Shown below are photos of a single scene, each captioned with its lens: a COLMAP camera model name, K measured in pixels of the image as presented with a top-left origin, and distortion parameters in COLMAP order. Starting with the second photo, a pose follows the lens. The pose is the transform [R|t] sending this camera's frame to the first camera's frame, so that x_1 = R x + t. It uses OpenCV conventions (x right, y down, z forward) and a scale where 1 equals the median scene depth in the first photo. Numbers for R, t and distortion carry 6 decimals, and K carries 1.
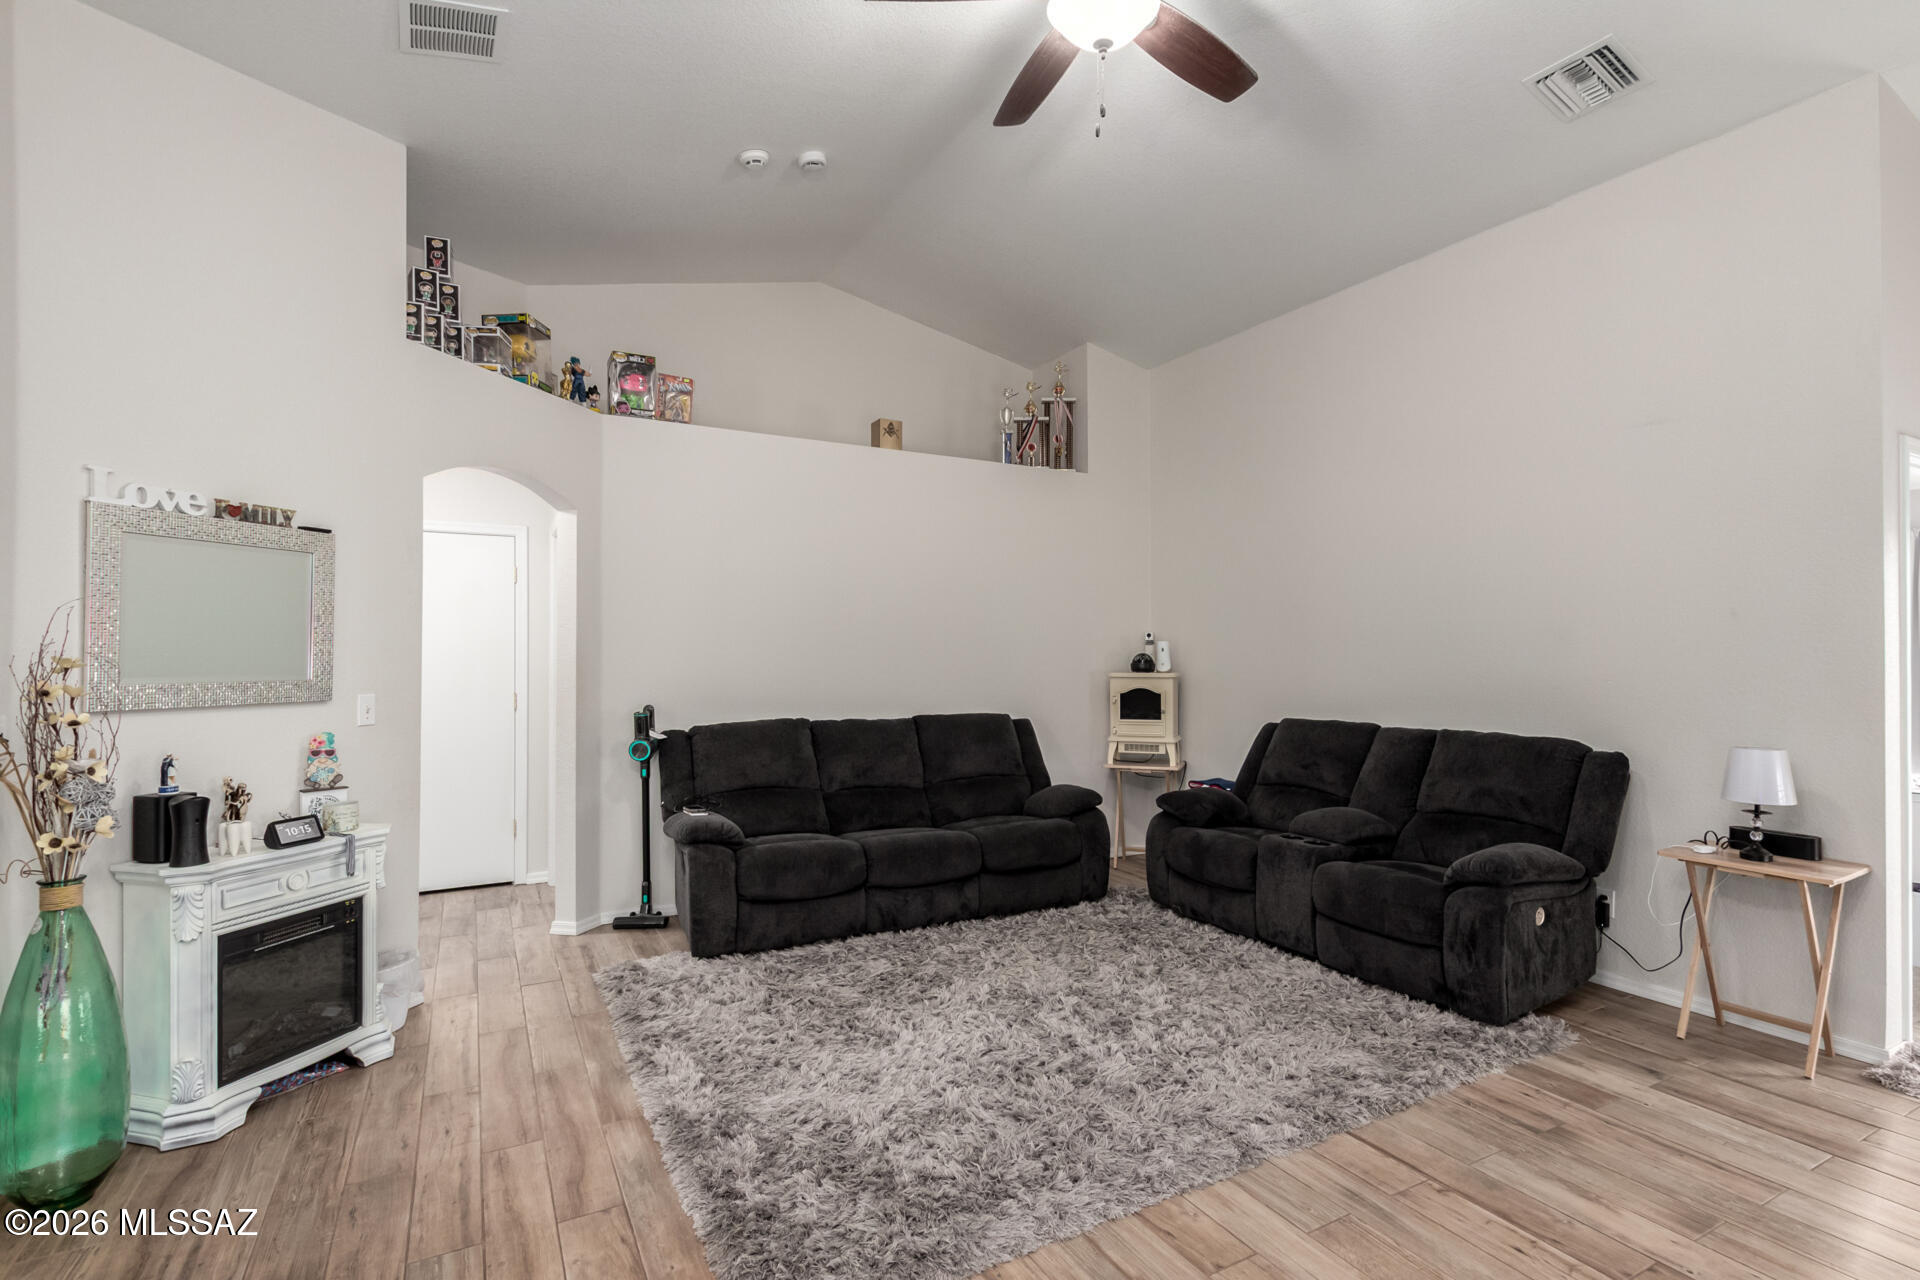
lens RADIAL K [[918.8, 0, 974.0], [0, 918.8, 648.3], [0, 0, 1]] dist [0.002497, 0.001293]
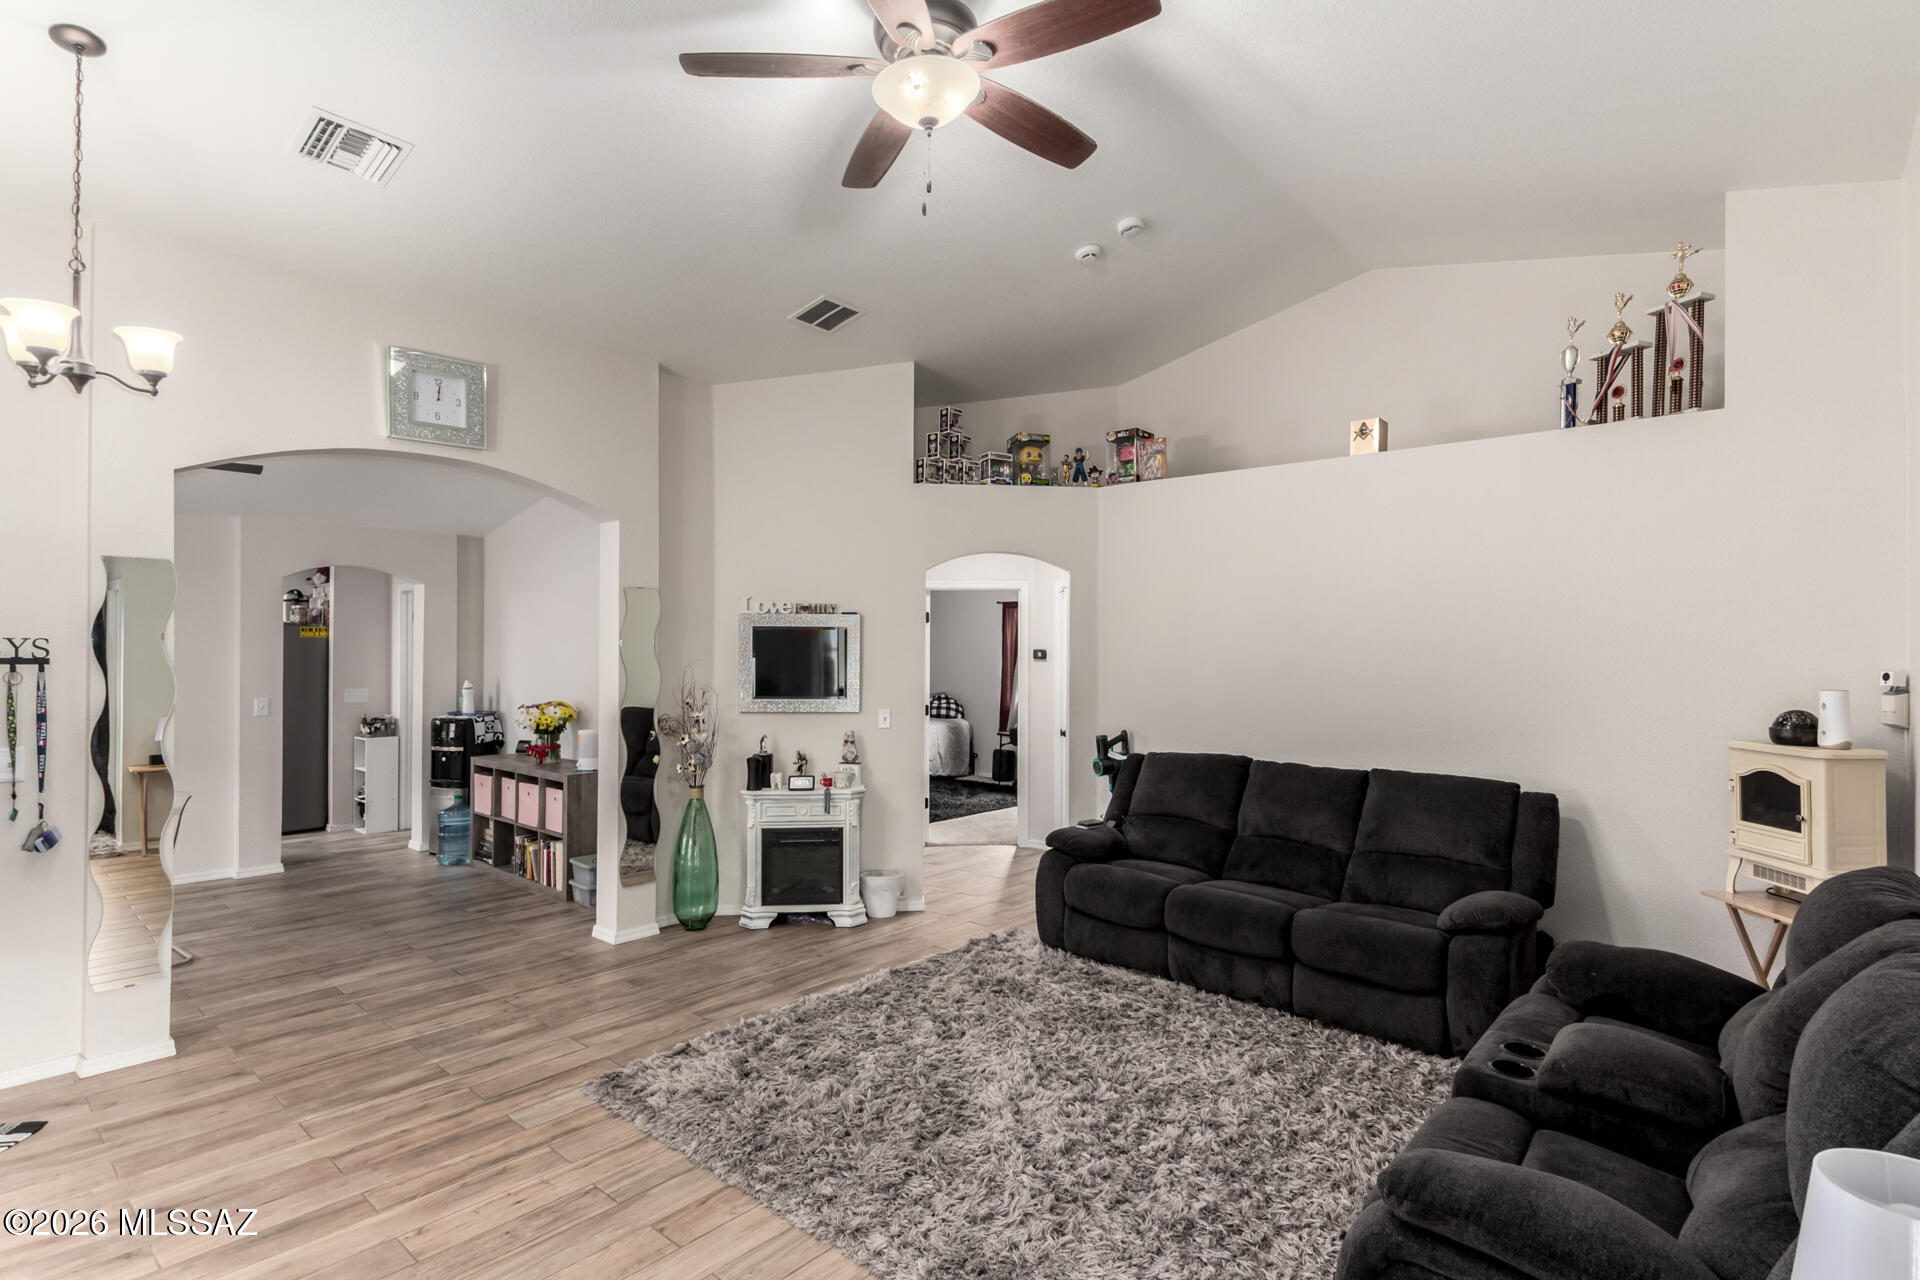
lens RADIAL K [[918.8, 0, 974.0], [0, 918.8, 648.3], [0, 0, 1]] dist [0.002497, 0.001293]
pose [[0.351281, -0.000680, -0.936270, 0.677340], [0.001941, 0.999998, 0.000001, -0.042605], [0.936268, -0.001817, 0.351282, 0.417328]]
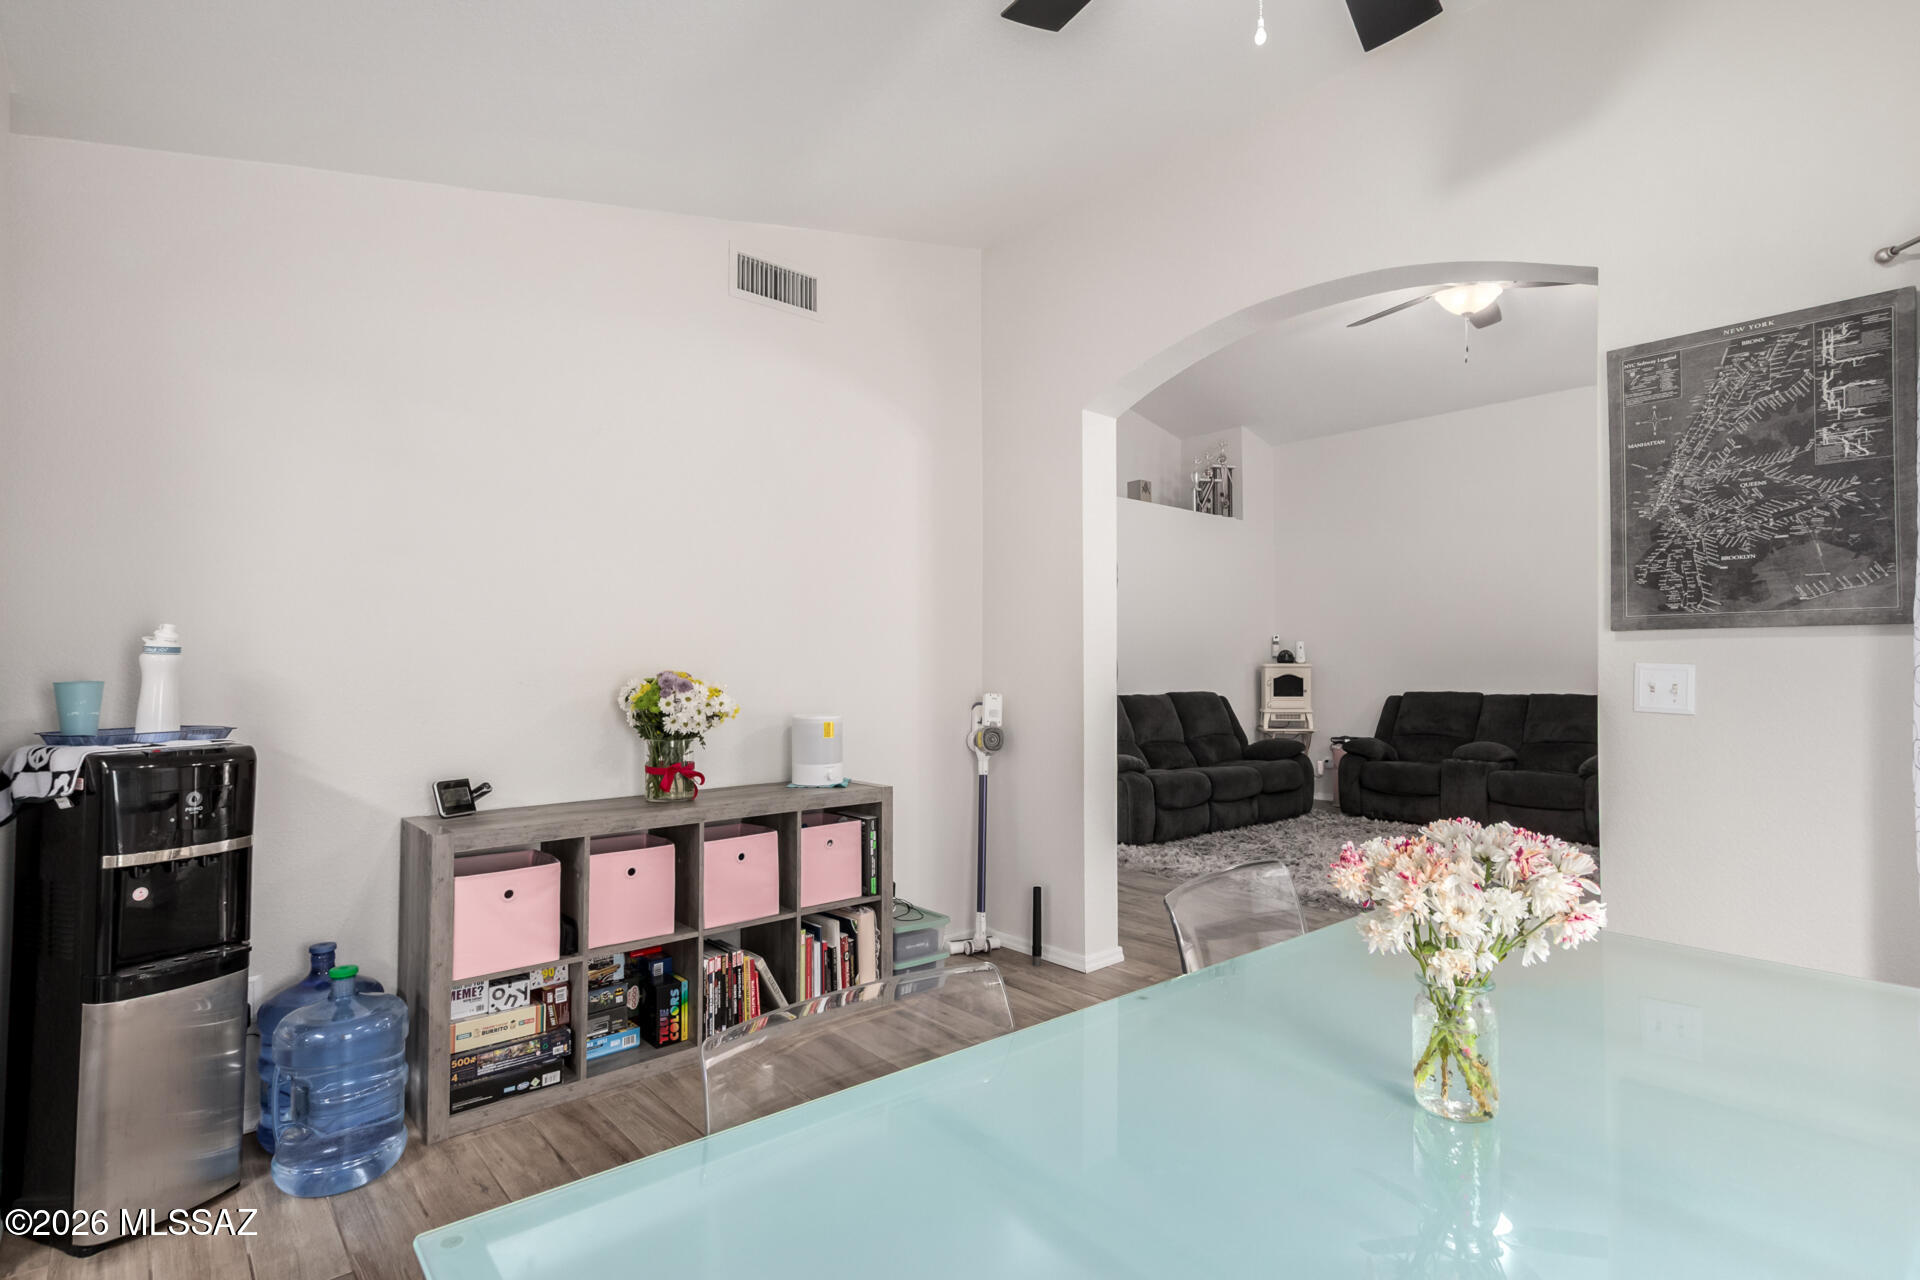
lens RADIAL K [[960.6, 0, 960.0], [0, 960.6, 640.0], [0, 0, 1]] dist [0.000052, 0.000113]
pose [[0.973624, 0.008717, 0.227993, -0.812911], [-0.005222, 0.999860, -0.015928, 0.020469], [-0.228100, 0.014317, 0.973533, -0.412787]]
